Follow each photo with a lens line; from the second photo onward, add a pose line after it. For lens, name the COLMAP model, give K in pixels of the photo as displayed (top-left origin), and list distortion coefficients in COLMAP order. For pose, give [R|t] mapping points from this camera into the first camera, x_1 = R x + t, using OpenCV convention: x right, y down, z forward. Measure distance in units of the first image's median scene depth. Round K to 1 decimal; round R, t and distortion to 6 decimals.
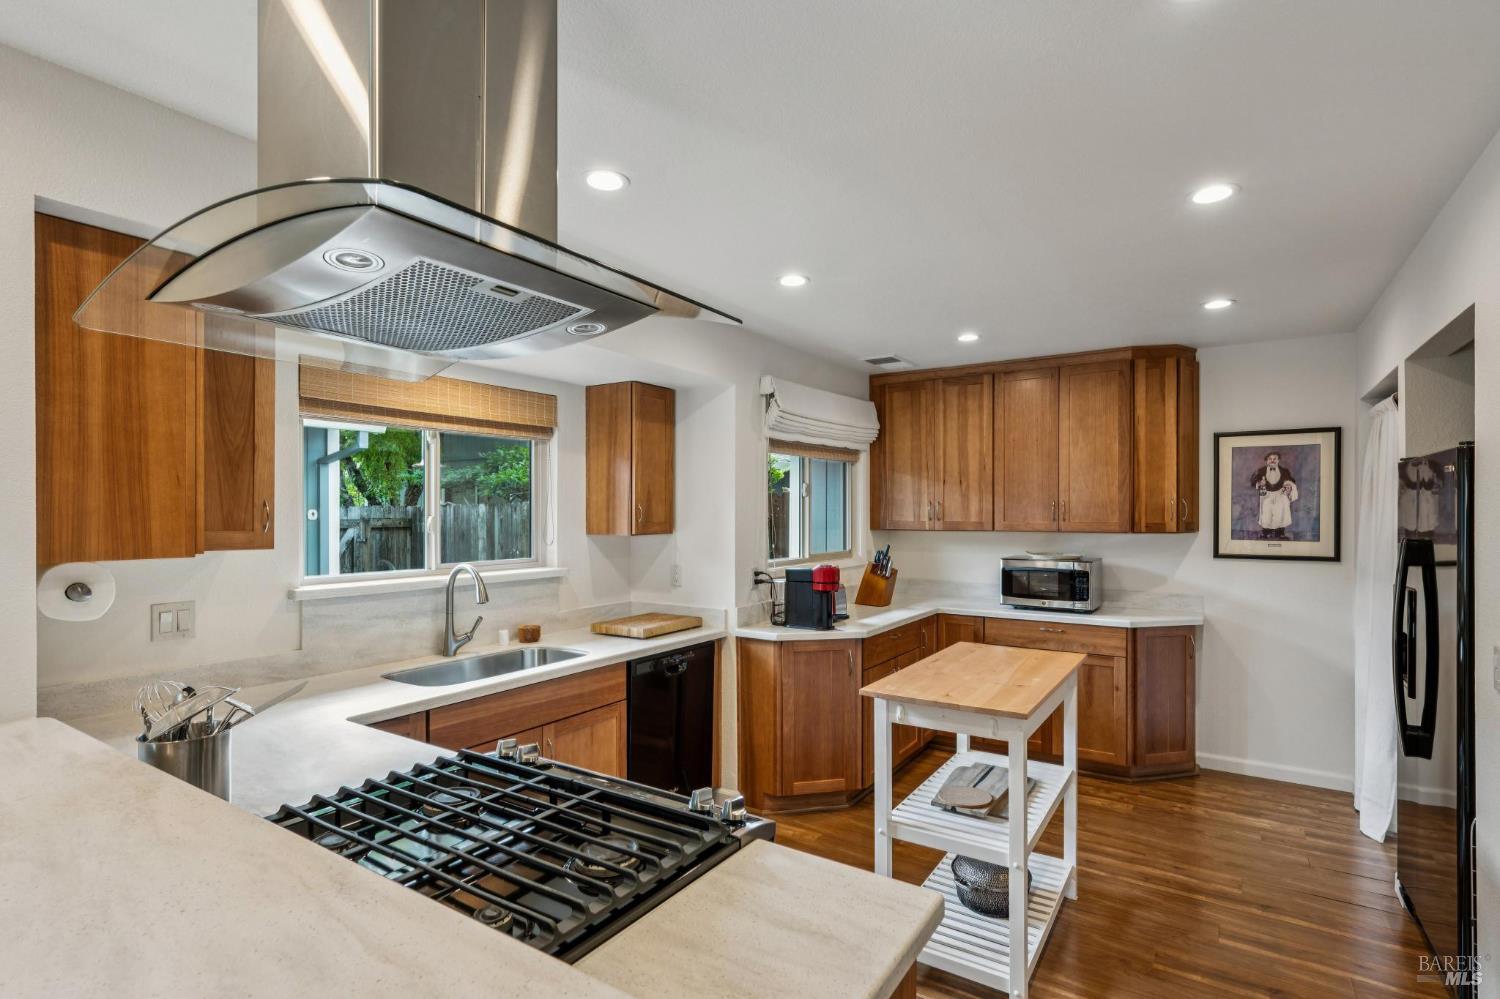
lens RADIAL K [[713.7, 0, 762.8], [0, 713.7, 515.8], [0, 0, 1]] dist [-0.001324, -0.000274]
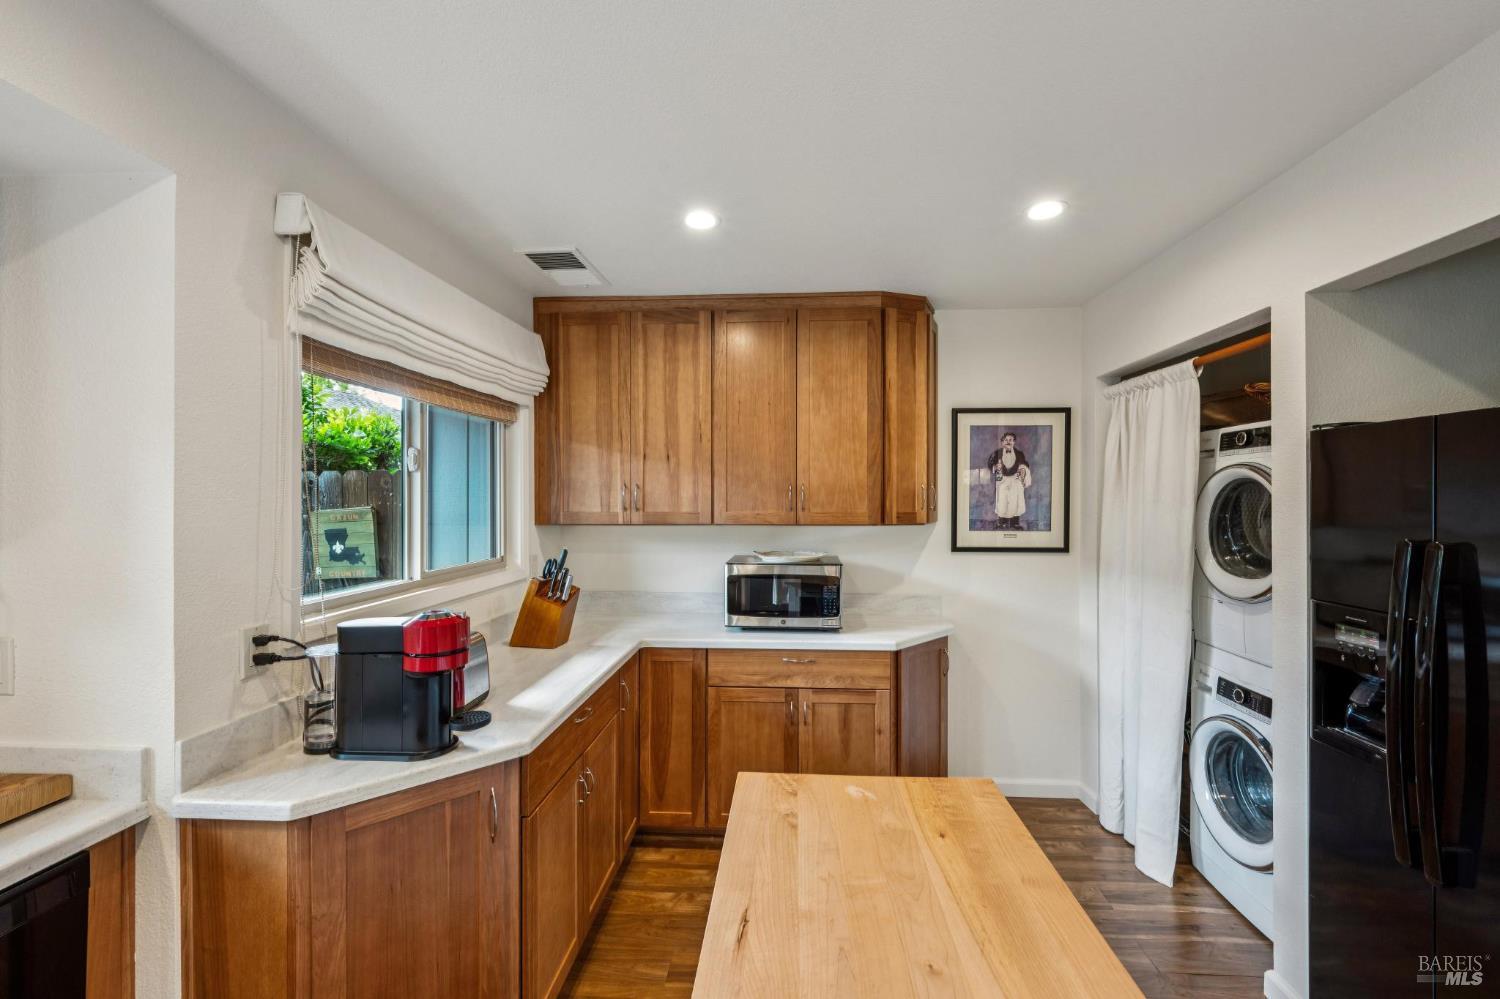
lens RADIAL K [[593.0, 0, 757.0], [0, 593.0, 500.6], [0, 0, 1]] dist [-0.000695, -0.000473]
pose [[0.872290, -0.000257, 0.488989, 0.071967], [0.001787, 0.999995, -0.002661, -0.002141], [-0.488985, 0.003195, 0.872286, 0.493844]]
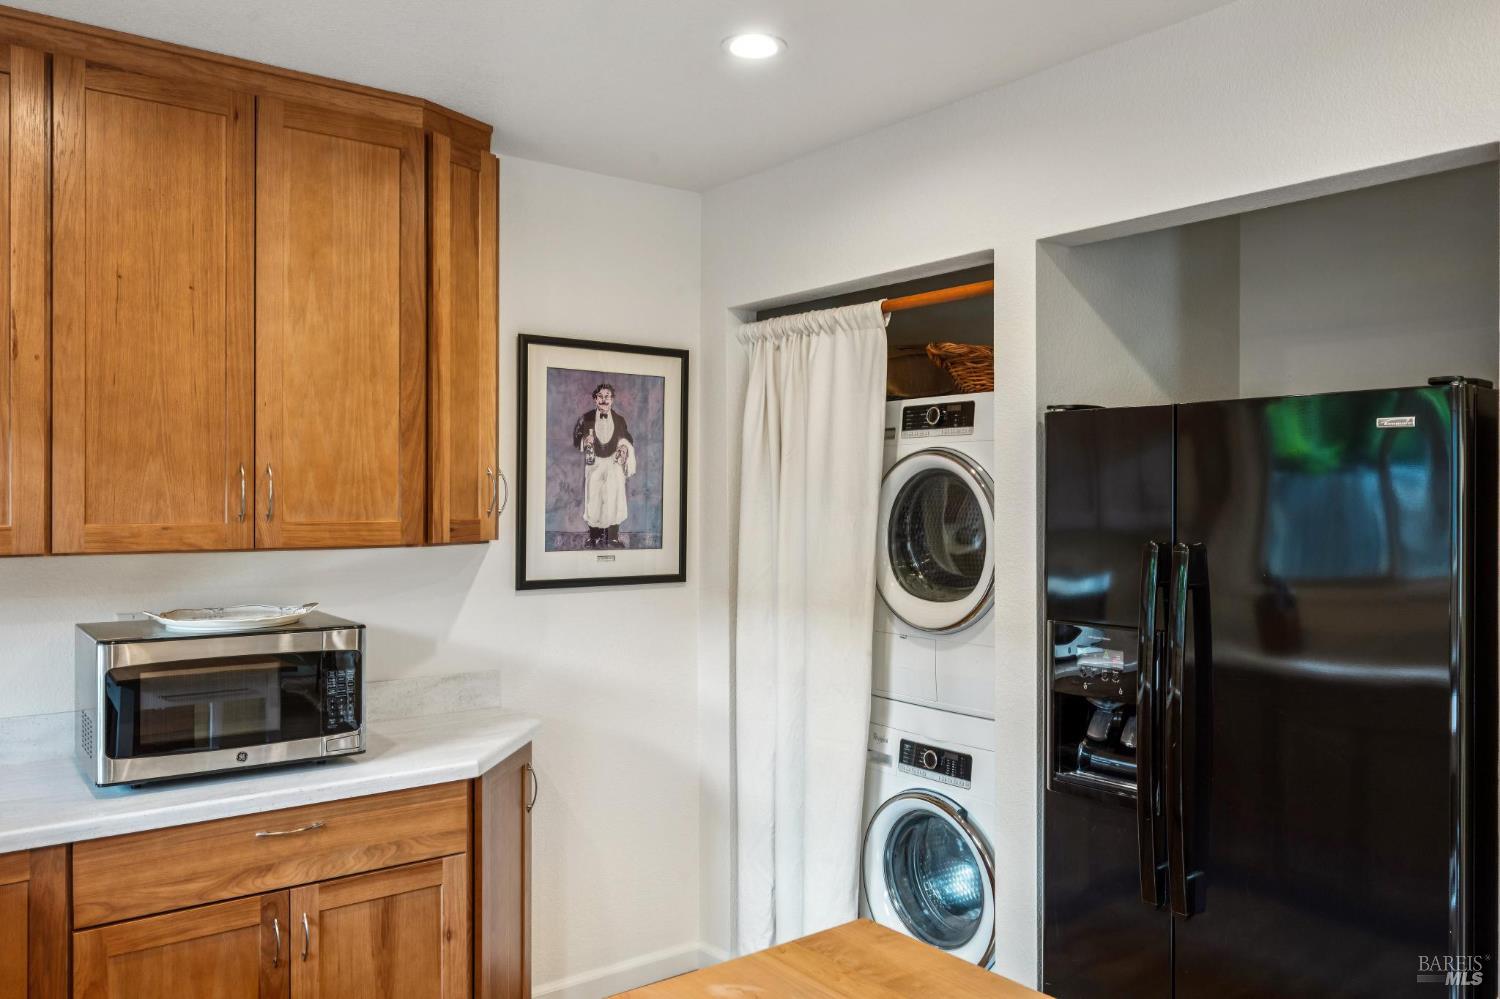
lens RADIAL K [[1136.0, 0, 749.9], [0, 1136.0, 500.6], [0, 0, 1]] dist [-0.019868, 0.017160]
pose [[0.334597, -0.001490, 0.942360, -0.044735], [0.003648, 0.999993, 0.000286, -0.001988], [-0.942354, 0.003342, 0.334600, 0.603049]]
